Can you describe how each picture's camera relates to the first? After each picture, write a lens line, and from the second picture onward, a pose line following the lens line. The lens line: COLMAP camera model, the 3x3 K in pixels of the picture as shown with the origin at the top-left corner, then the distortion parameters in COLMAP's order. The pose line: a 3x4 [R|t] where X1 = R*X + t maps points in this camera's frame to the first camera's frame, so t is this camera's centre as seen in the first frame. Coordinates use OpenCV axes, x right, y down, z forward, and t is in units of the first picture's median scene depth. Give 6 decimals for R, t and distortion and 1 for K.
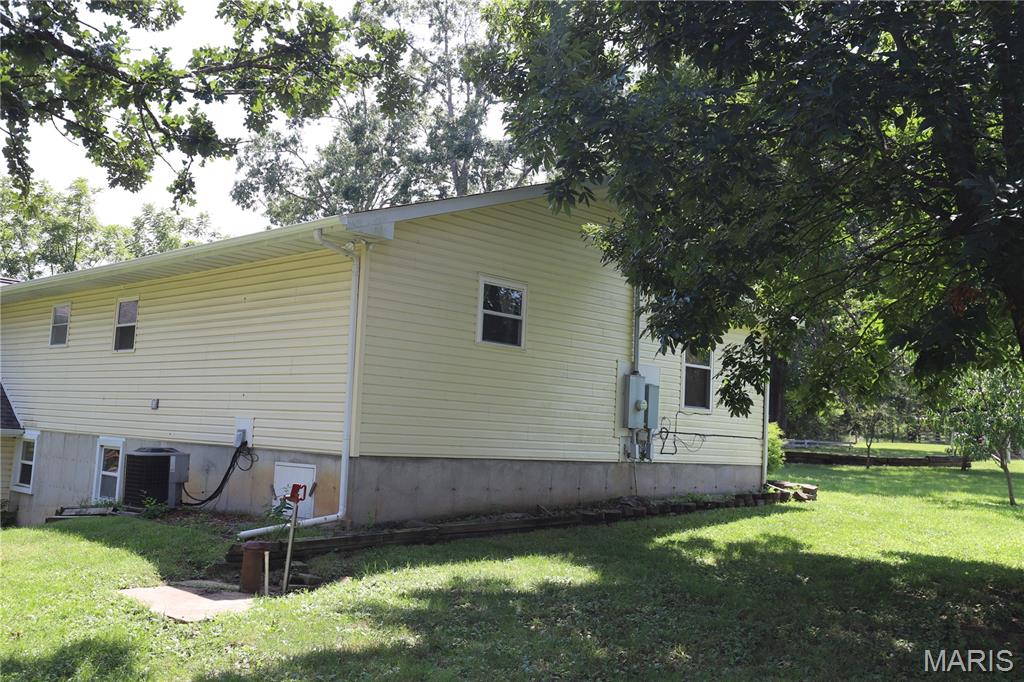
lens RADIAL K [[960.5, 0, 512.0], [0, 960.5, 341.0], [0, 0, 1]] dist [0.000578, -0.000864]
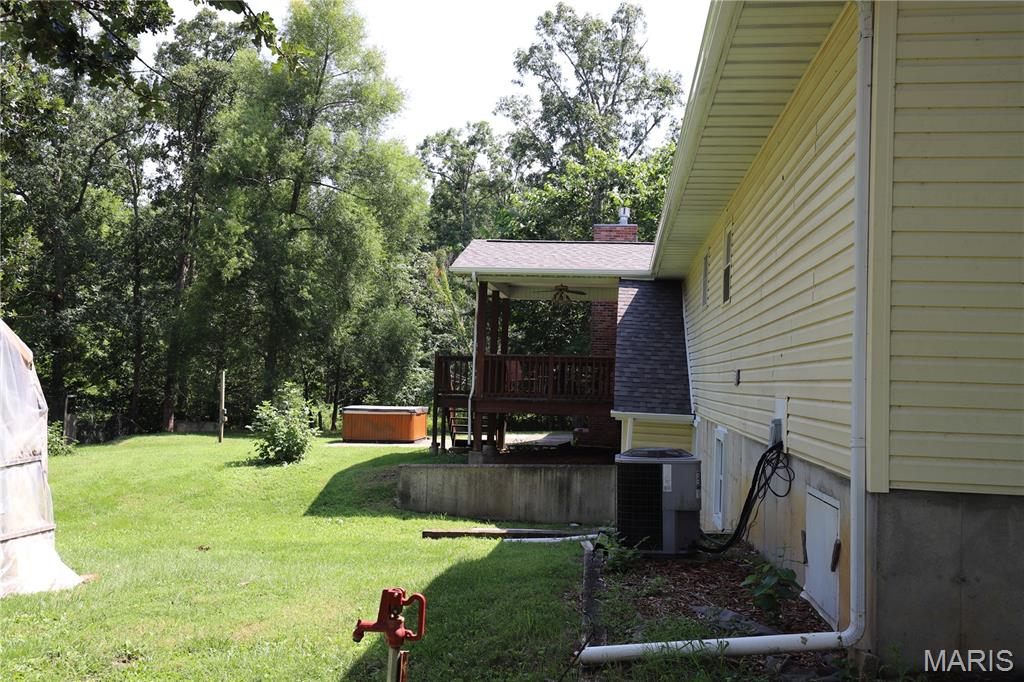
lens RADIAL K [[960.5, 0, 512.0], [0, 960.5, 341.0], [0, 0, 1]] dist [0.000578, -0.000864]
pose [[0.619794, -0.058272, -0.782598, 0.049192], [0.073727, 0.997152, -0.015857, 0.047690], [0.781294, -0.047871, 0.622325, 0.570595]]
